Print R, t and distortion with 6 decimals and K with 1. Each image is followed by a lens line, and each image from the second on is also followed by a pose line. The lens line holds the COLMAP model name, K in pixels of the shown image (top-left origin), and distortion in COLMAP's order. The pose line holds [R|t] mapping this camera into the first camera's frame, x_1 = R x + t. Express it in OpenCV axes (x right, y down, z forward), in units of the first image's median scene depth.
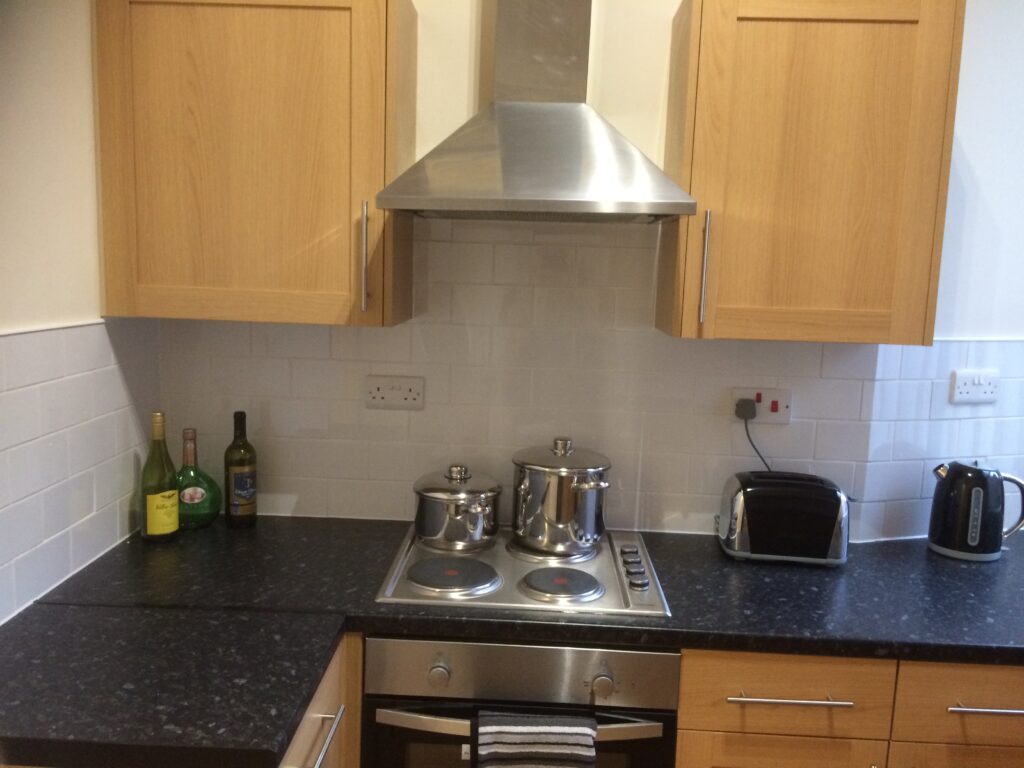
lens RADIAL K [[846.2, 0, 510.7], [0, 846.2, 379.3], [0, 0, 1]] dist [0.018177, -0.002046]
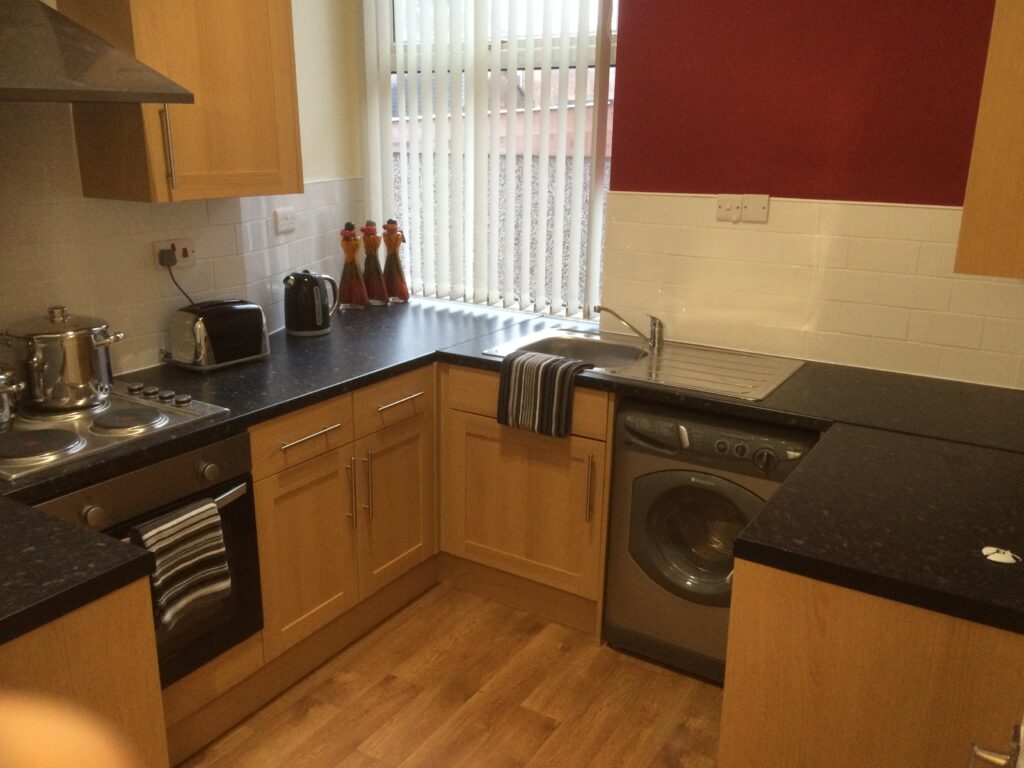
lens RADIAL K [[846.2, 0, 512.1], [0, 846.2, 386.8], [0, 0, 1]] dist [0.018177, -0.002046]
pose [[0.499150, -0.272928, 0.822411, -0.586076], [0.116212, 0.961612, 0.248591, -0.036429], [-0.858687, -0.028511, 0.511706, -0.073628]]
